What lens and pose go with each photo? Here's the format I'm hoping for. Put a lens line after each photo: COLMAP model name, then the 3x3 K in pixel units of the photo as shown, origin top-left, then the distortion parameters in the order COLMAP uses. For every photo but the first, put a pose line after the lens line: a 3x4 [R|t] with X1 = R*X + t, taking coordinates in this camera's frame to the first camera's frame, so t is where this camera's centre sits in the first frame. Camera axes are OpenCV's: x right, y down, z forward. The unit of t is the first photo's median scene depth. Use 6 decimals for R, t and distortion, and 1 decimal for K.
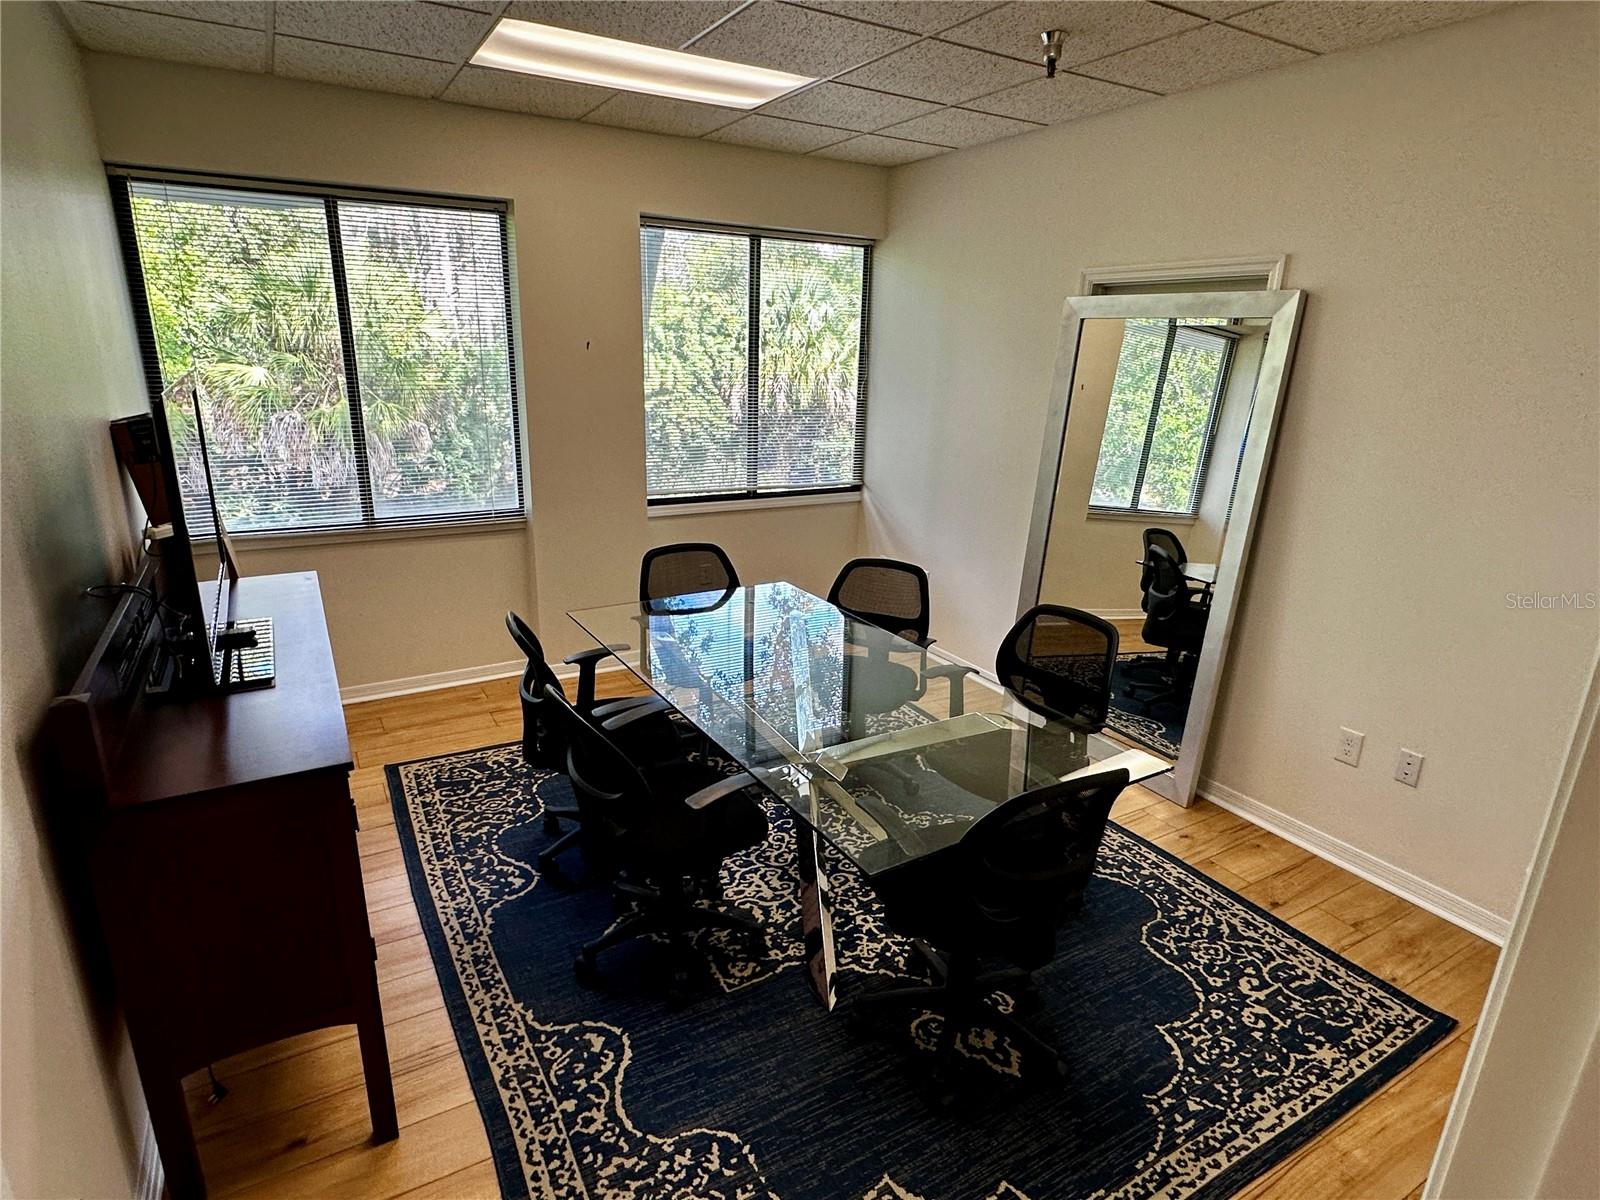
lens RADIAL K [[867.2, 0, 798.7], [0, 867.2, 607.2], [0, 0, 1]] dist [-0.001368, -0.000071]
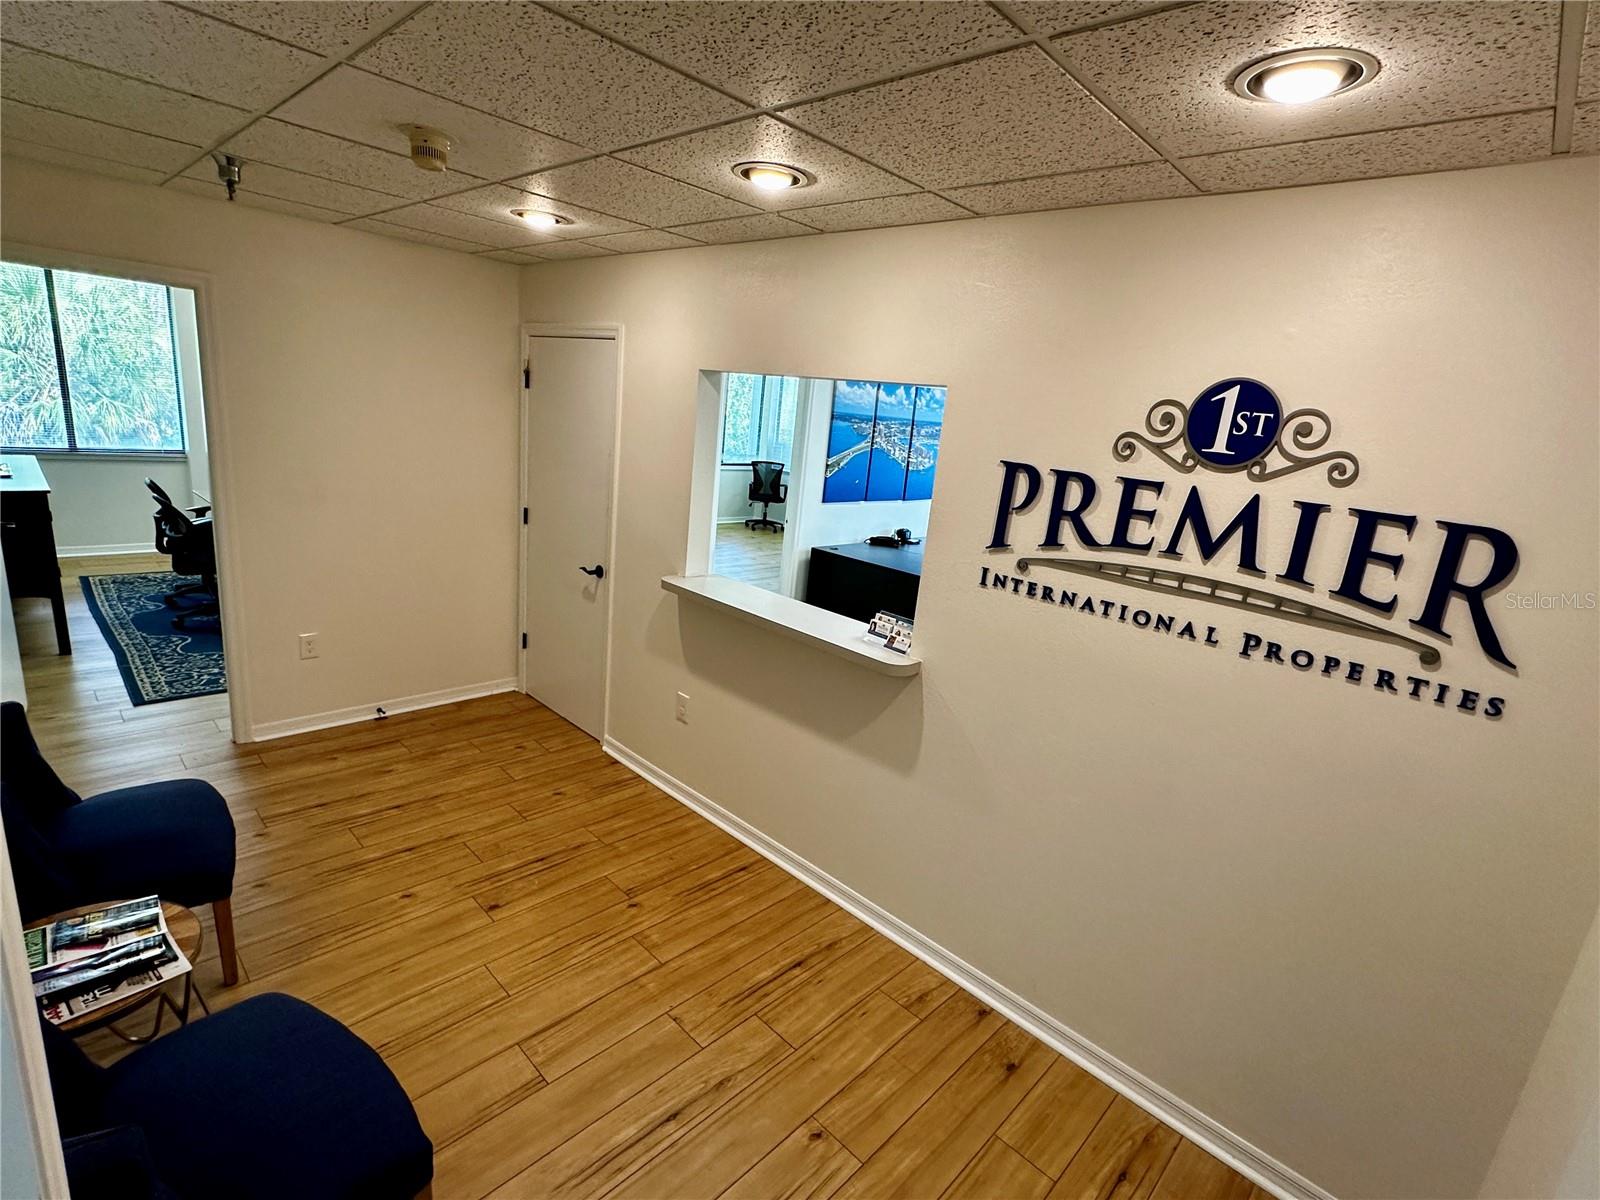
lens RADIAL K [[756.3, 0, 800.7], [0, 756.3, 613.0], [0, 0, 1]] dist [-0.000637, -0.001090]
pose [[0.959231, 0.003719, 0.282599, 0.460432], [0.001538, 0.999830, -0.018376, 0.256124], [-0.282619, 0.018061, 0.959062, -0.826357]]
